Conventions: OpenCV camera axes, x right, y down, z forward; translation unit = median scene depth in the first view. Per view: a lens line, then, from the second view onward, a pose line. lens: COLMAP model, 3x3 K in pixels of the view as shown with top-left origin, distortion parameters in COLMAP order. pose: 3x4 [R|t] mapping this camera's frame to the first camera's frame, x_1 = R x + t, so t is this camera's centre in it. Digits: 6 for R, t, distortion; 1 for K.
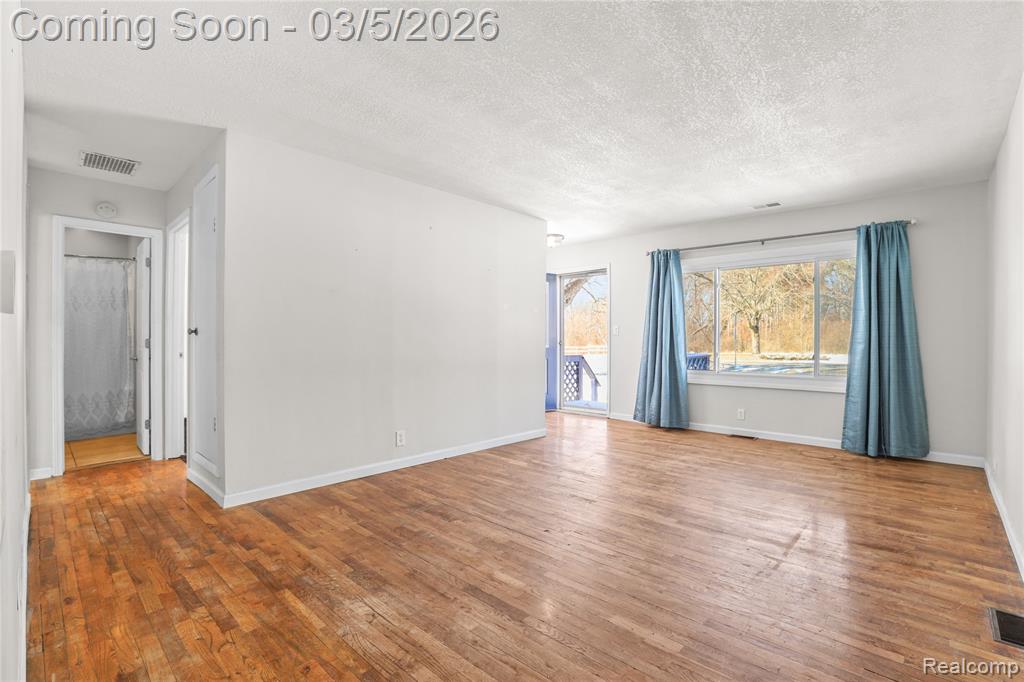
lens RADIAL K [[465.0, 0, 512.0], [0, 465.0, 341.0], [0, 0, 1]] dist [-0.008161, -0.000112]
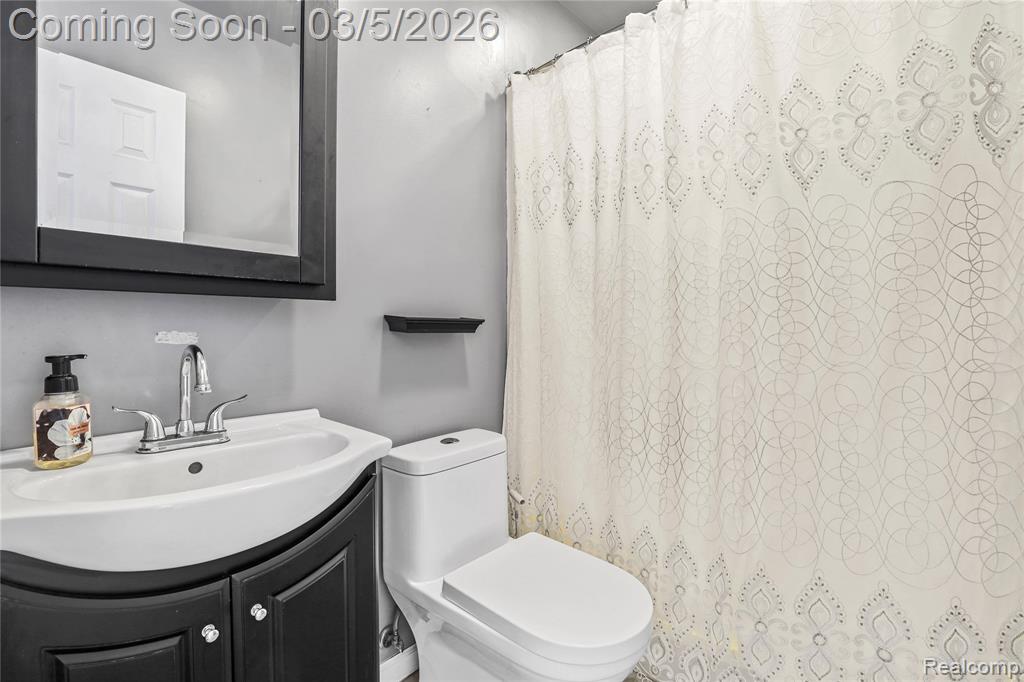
lens RADIAL K [[465.0, 0, 512.0], [0, 465.0, 341.0], [0, 0, 1]] dist [-0.008161, -0.000112]
pose [[0.041594, 0.020795, -0.998918, -1.310752], [0.004112, 0.999771, 0.020984, 0.004811], [0.999126, -0.004980, 0.041499, 1.534037]]
